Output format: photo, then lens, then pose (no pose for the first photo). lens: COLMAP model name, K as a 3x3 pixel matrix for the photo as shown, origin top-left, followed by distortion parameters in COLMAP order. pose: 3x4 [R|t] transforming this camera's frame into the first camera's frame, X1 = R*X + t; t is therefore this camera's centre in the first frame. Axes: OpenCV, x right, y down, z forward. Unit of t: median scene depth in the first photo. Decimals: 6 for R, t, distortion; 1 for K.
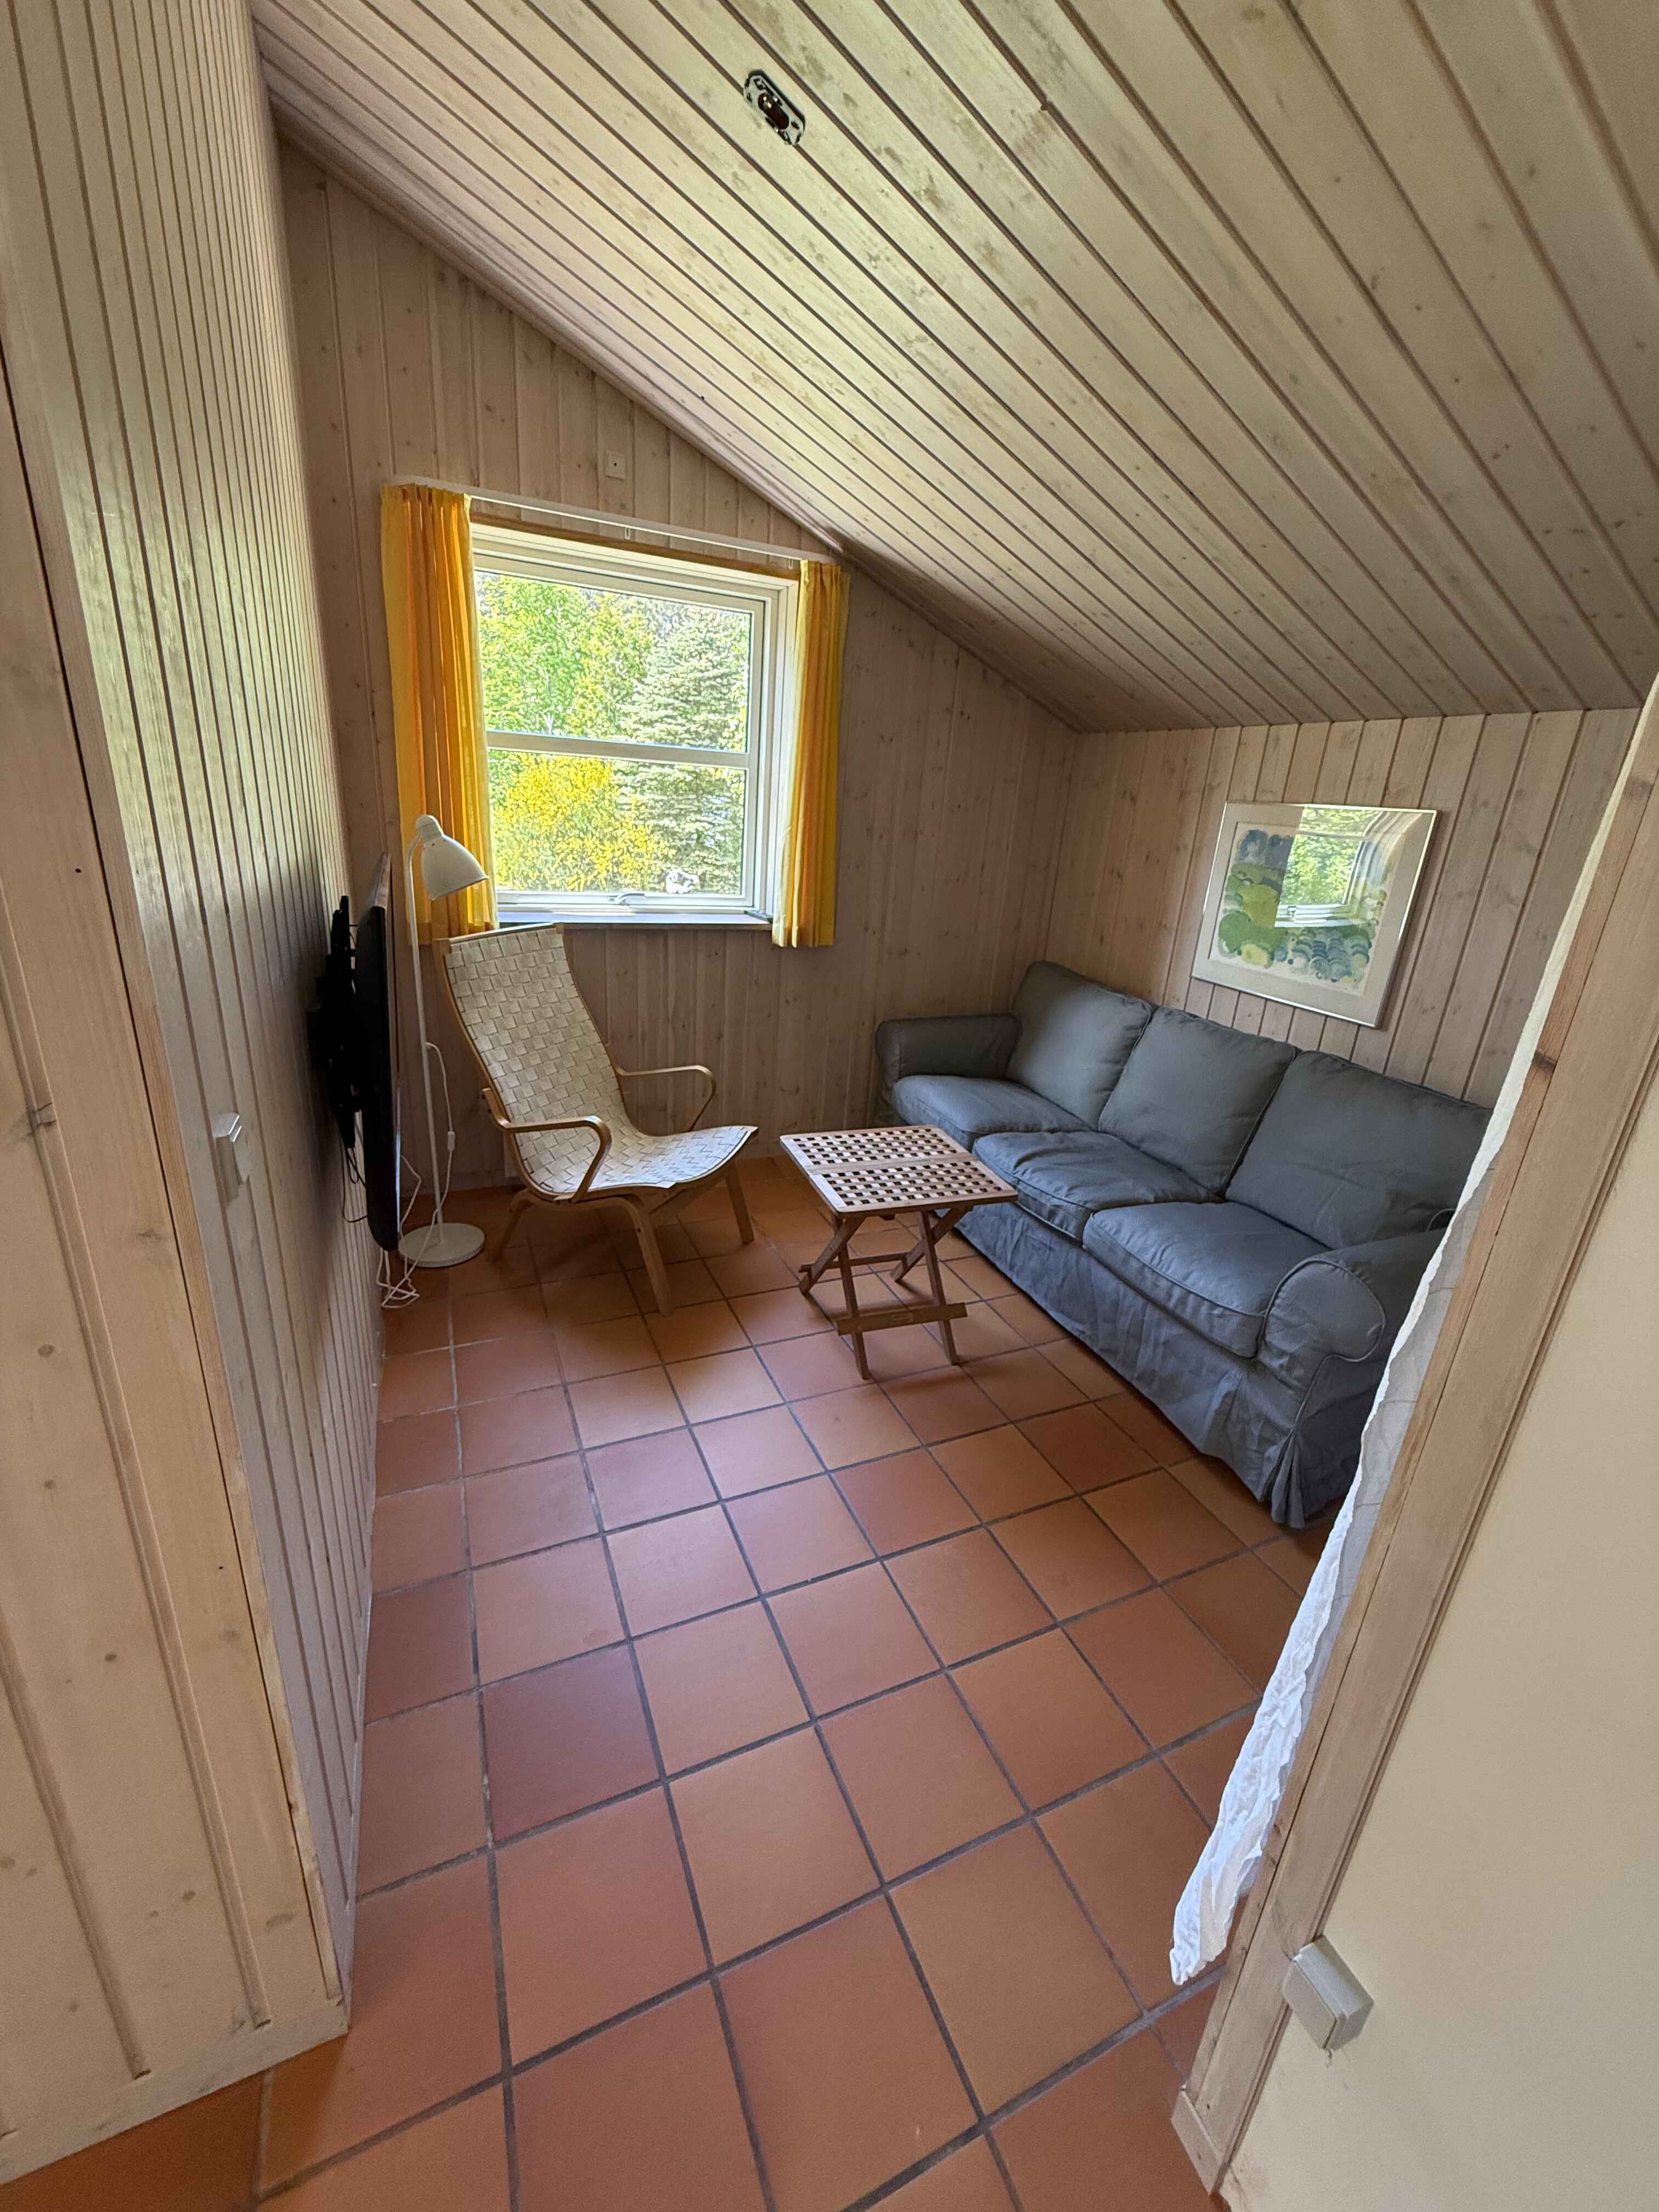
lens RADIAL K [[882.8, 0, 830.4], [0, 882.8, 1099.0], [0, 0, 1]] dist [-0.000683, 0.000027]
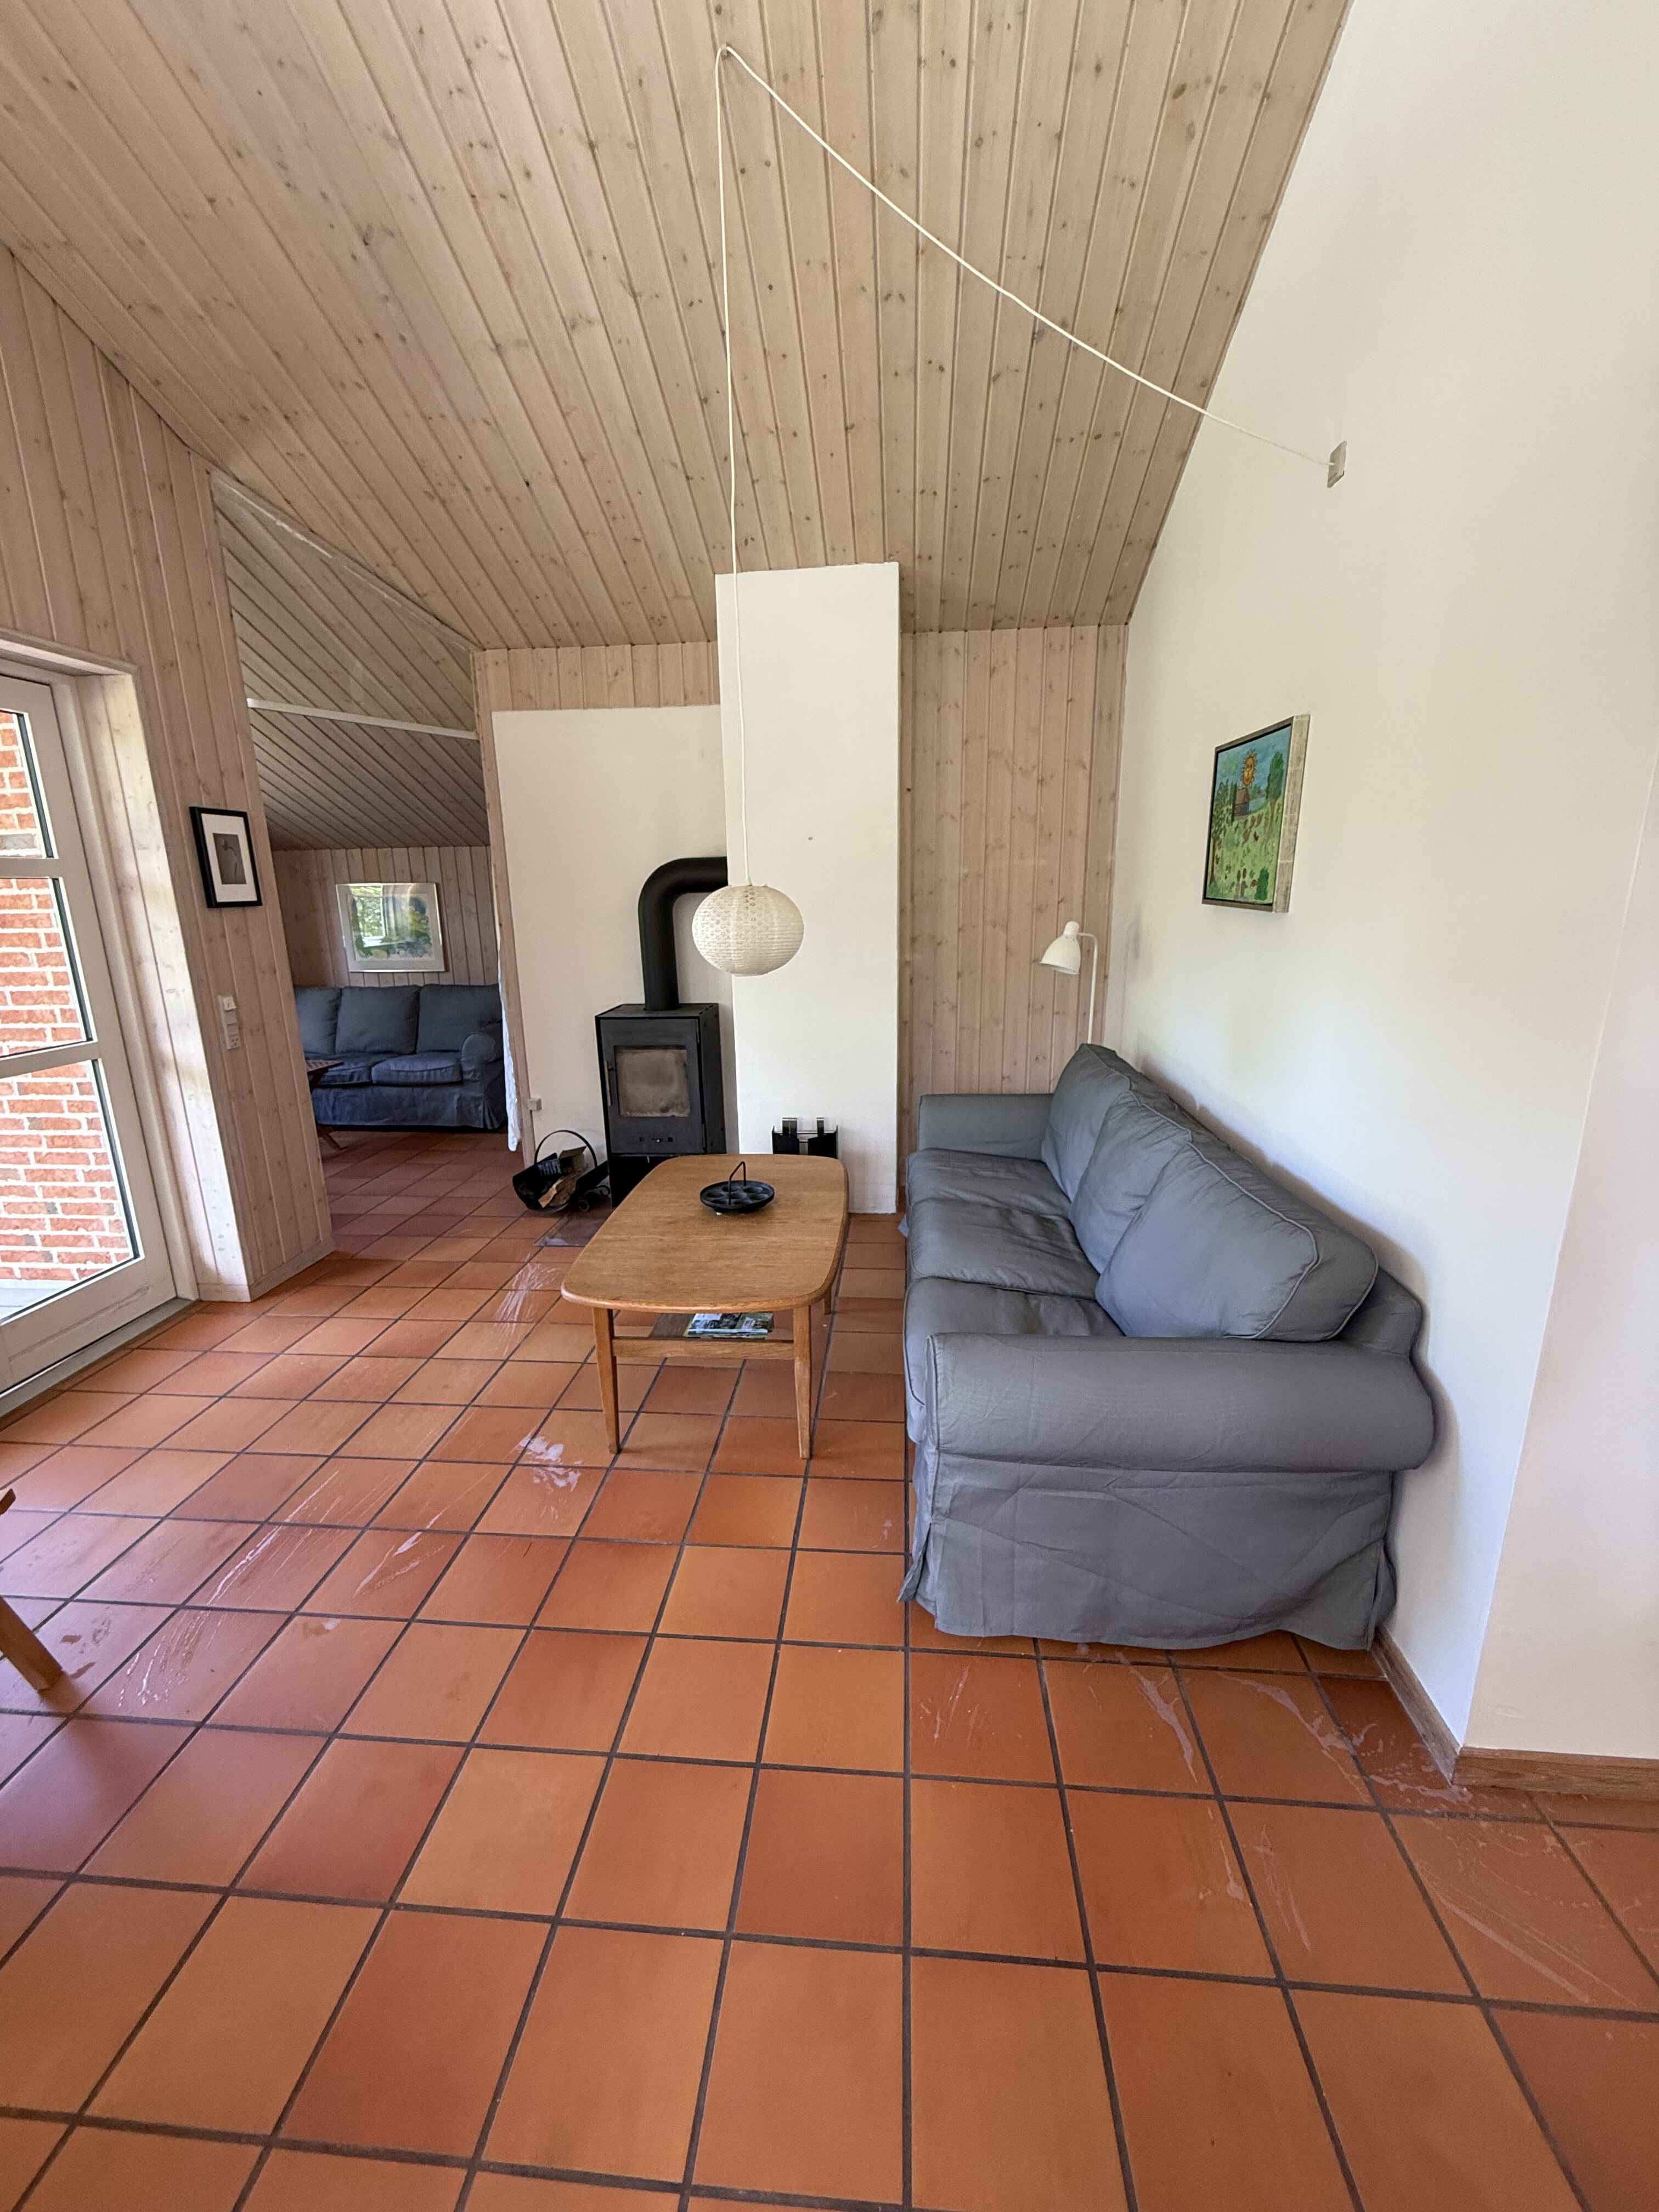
lens RADIAL K [[882.8, 0, 826.8], [0, 882.8, 1104.5], [0, 0, 1]] dist [-0.000683, 0.000027]
pose [[0.486802, -0.285140, 0.825663, -1.007872], [0.332152, 0.934644, 0.126943, 0.312635], [-0.807898, 0.212450, 0.549696, -1.135763]]
